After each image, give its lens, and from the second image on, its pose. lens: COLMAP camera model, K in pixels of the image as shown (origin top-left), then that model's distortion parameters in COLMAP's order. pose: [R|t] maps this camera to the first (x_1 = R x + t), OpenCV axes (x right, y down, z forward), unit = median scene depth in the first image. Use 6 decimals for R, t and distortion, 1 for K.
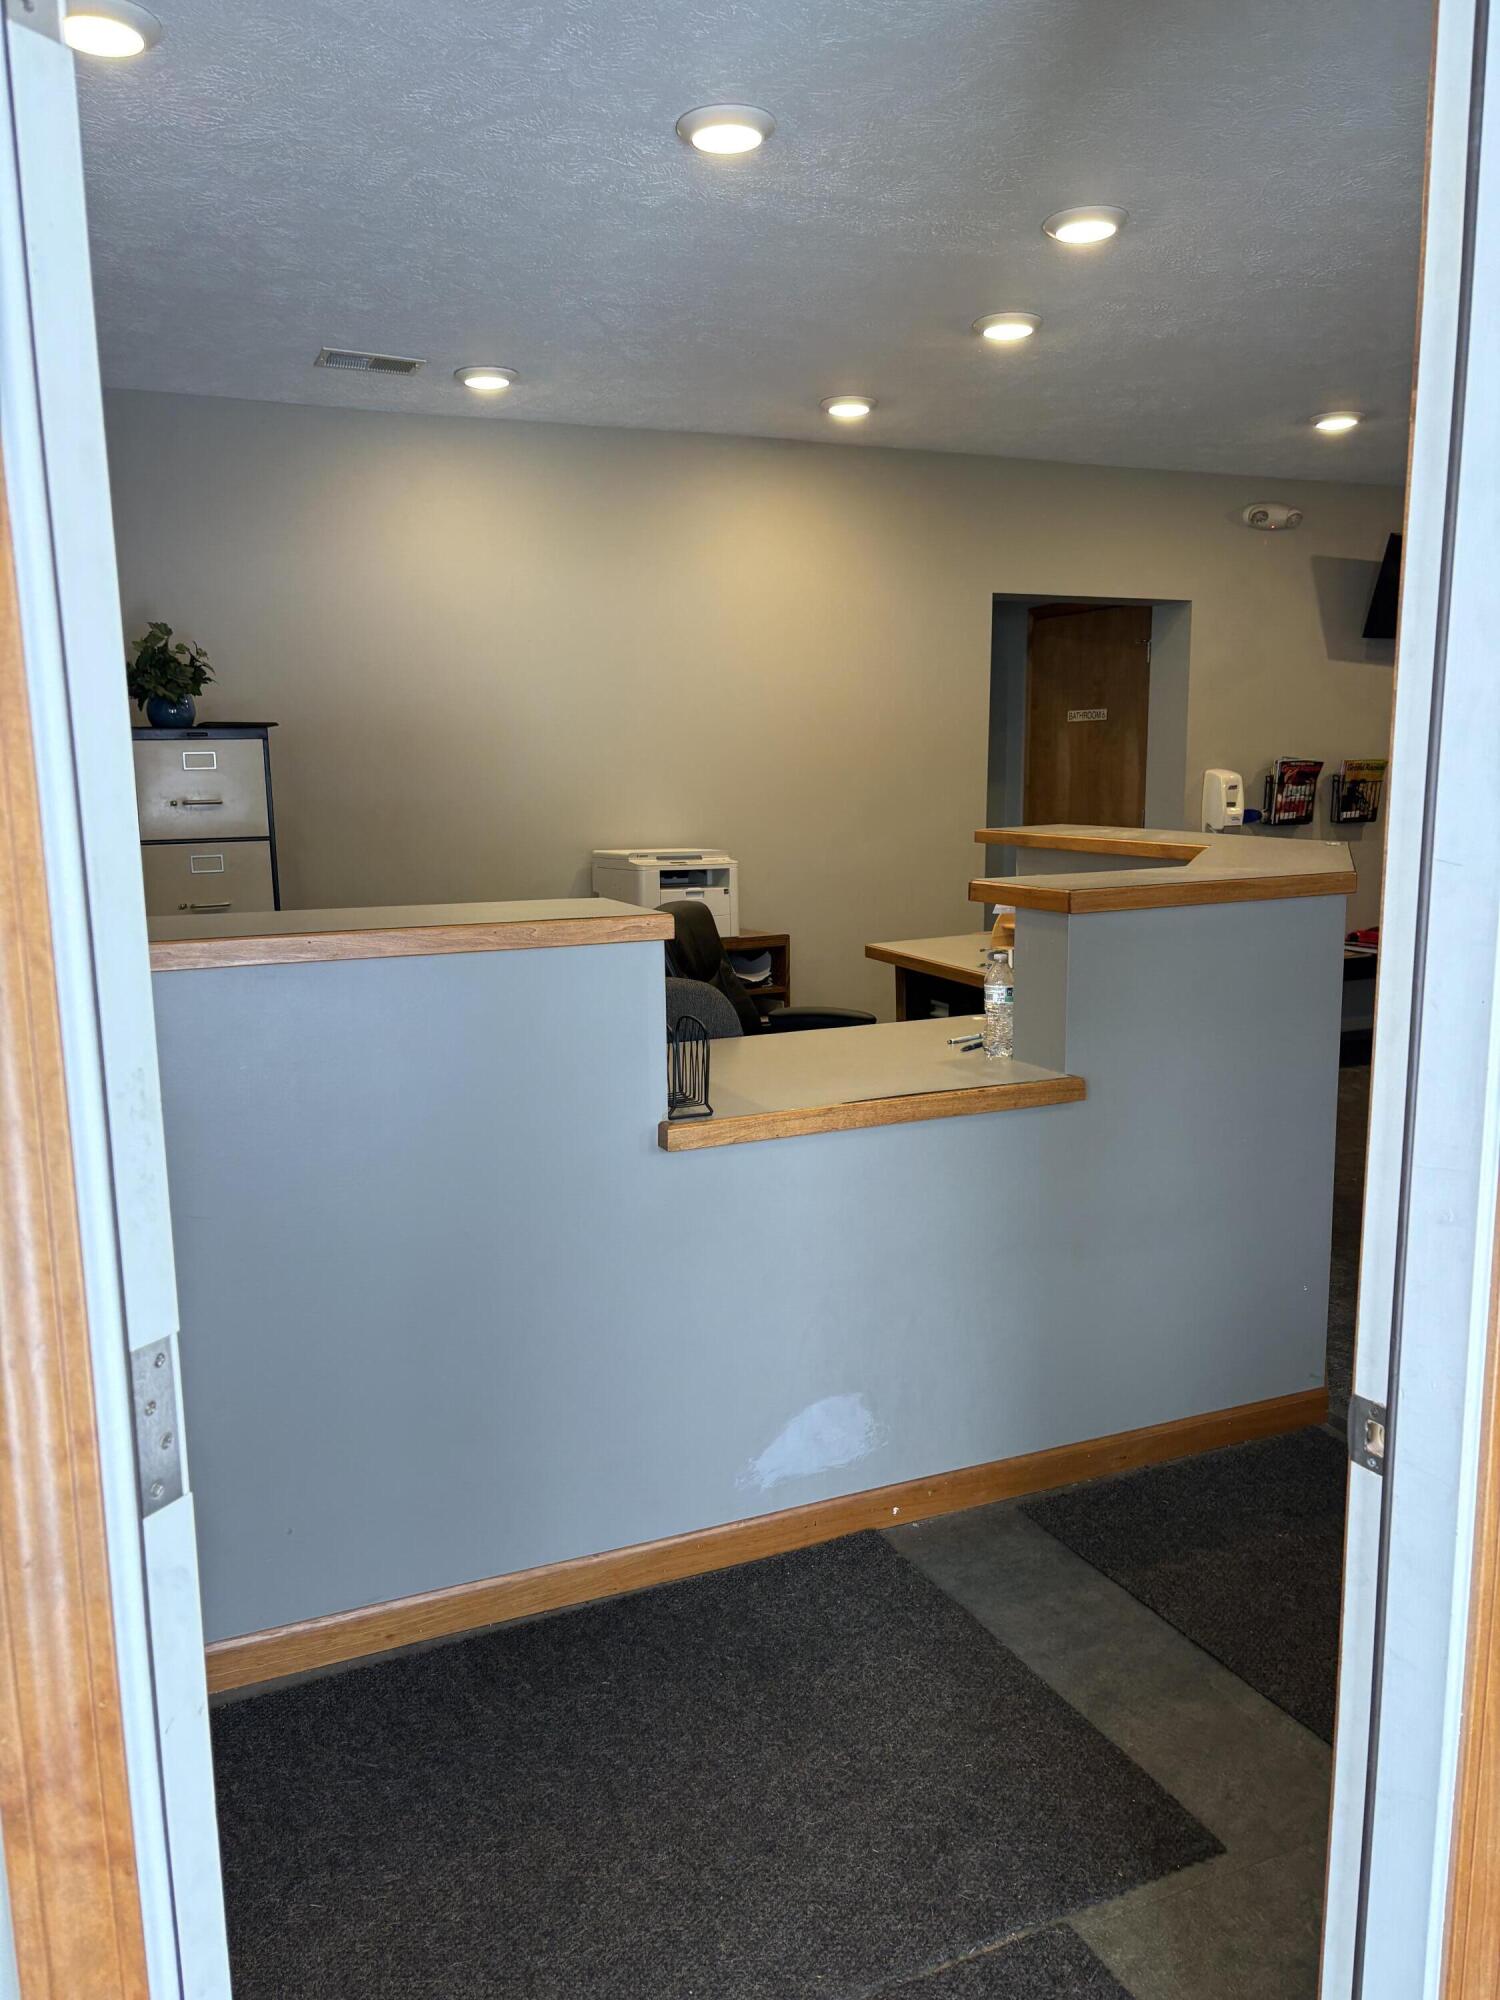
lens RADIAL K [[1525.2, 0, 750.0], [0, 1525.2, 1000.0], [0, 0, 1]] dist [0.037176, -0.063983]
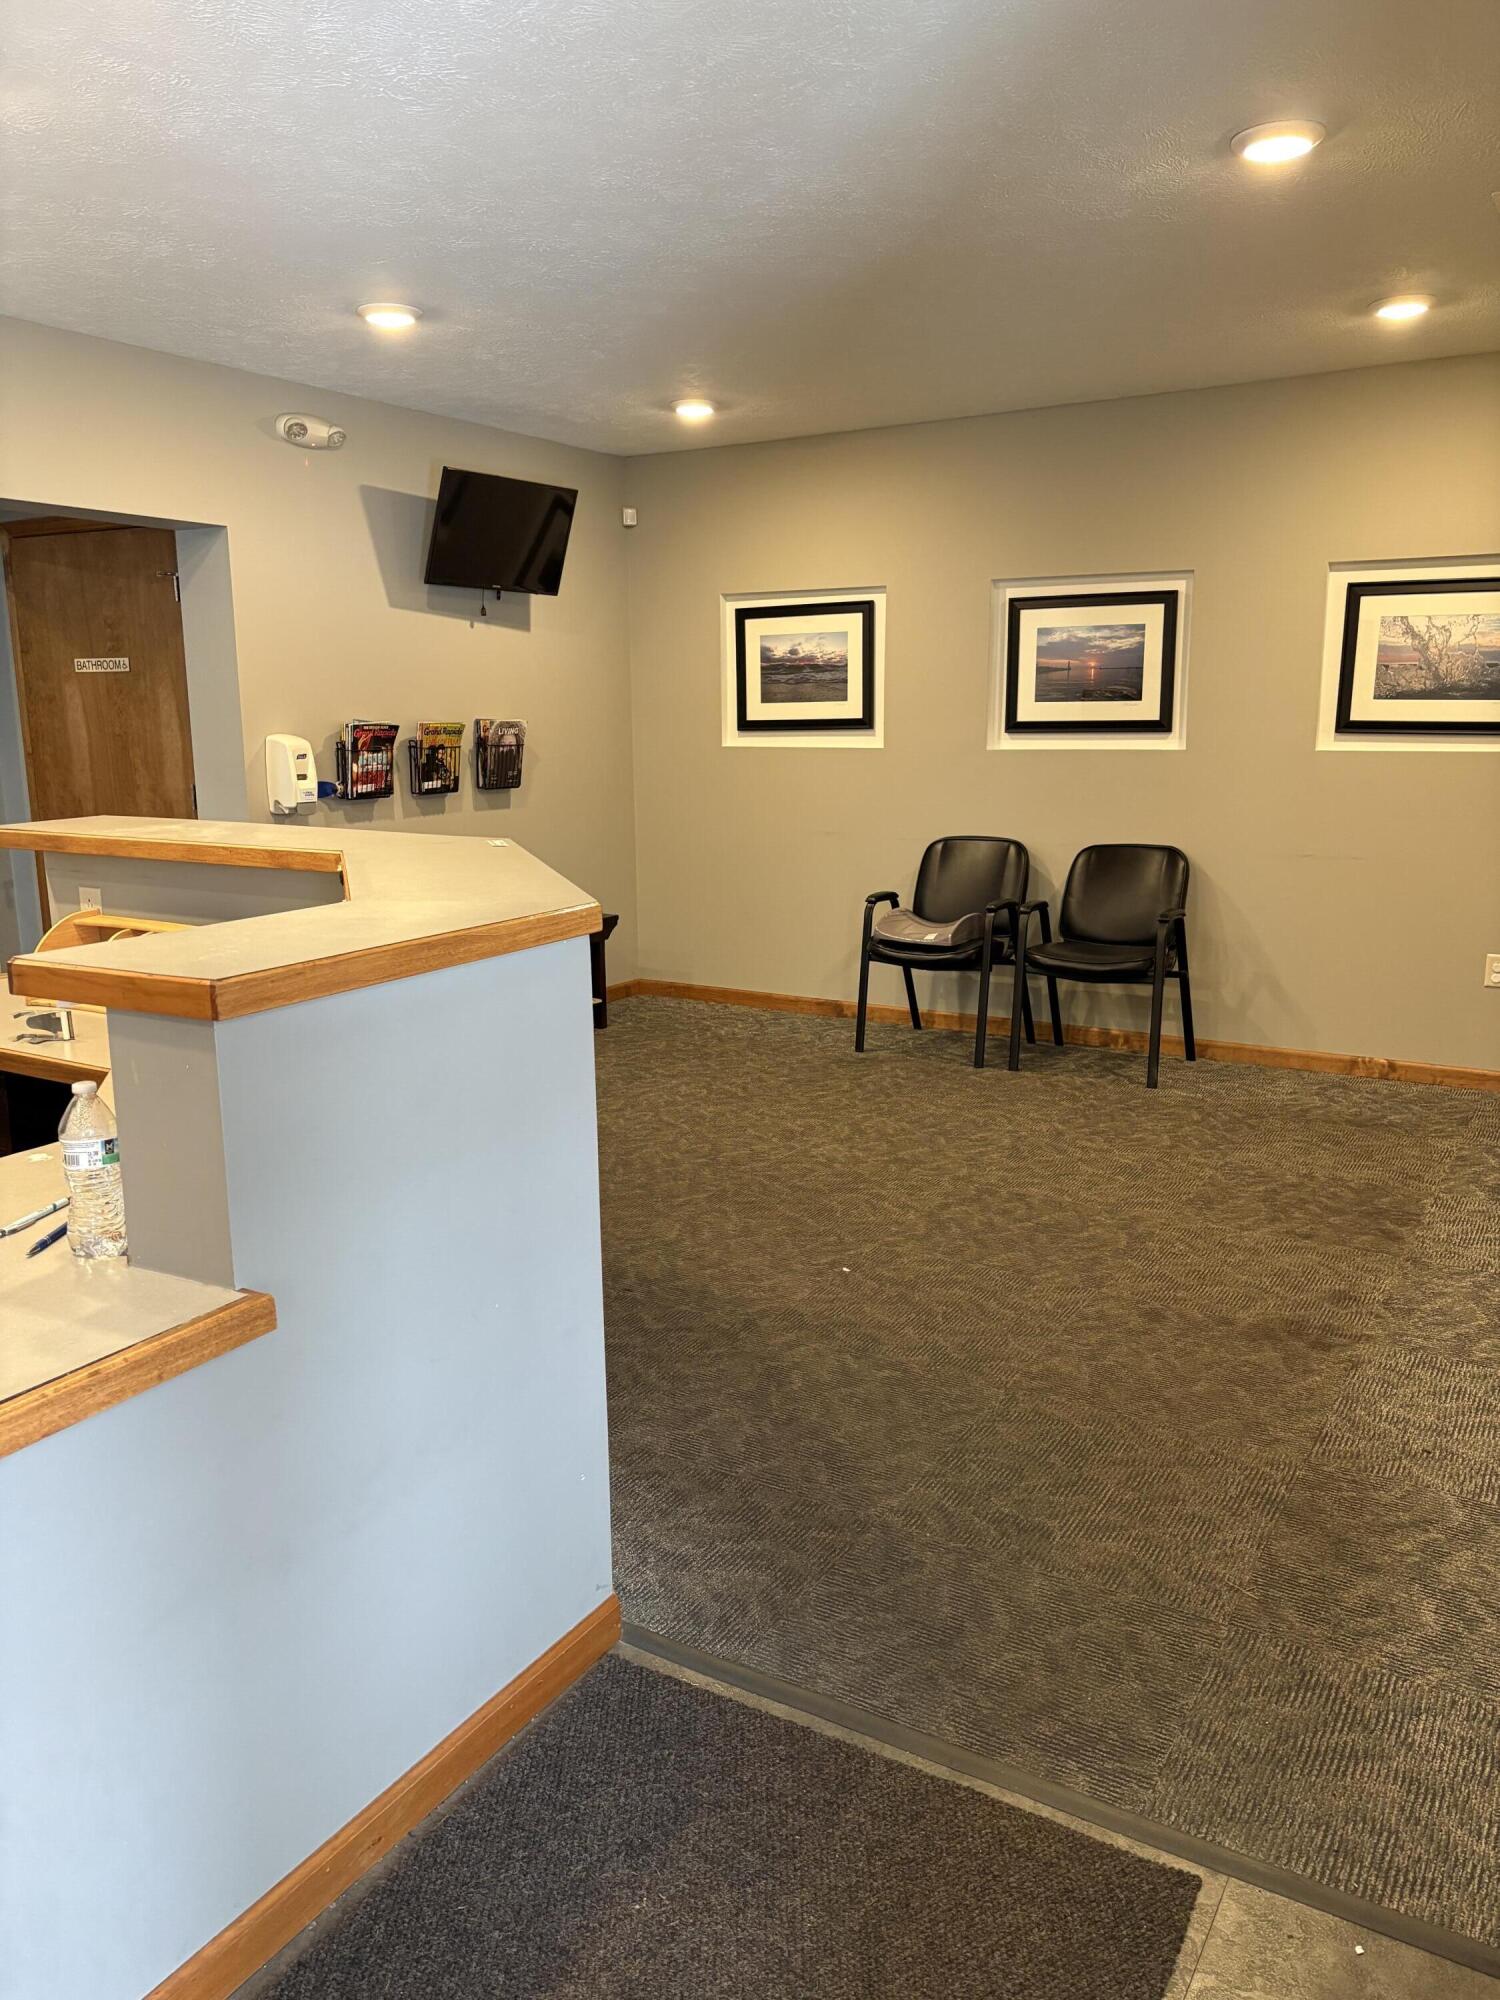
lens RADIAL K [[1525.2, 0, 750.0], [0, 1525.2, 1000.0], [0, 0, 1]] dist [0.037176, -0.063983]
pose [[0.809515, -0.107288, 0.577213, 0.016809], [0.089139, 0.994223, 0.059785, -0.034161], [-0.580293, 0.003056, 0.814402, 0.174980]]
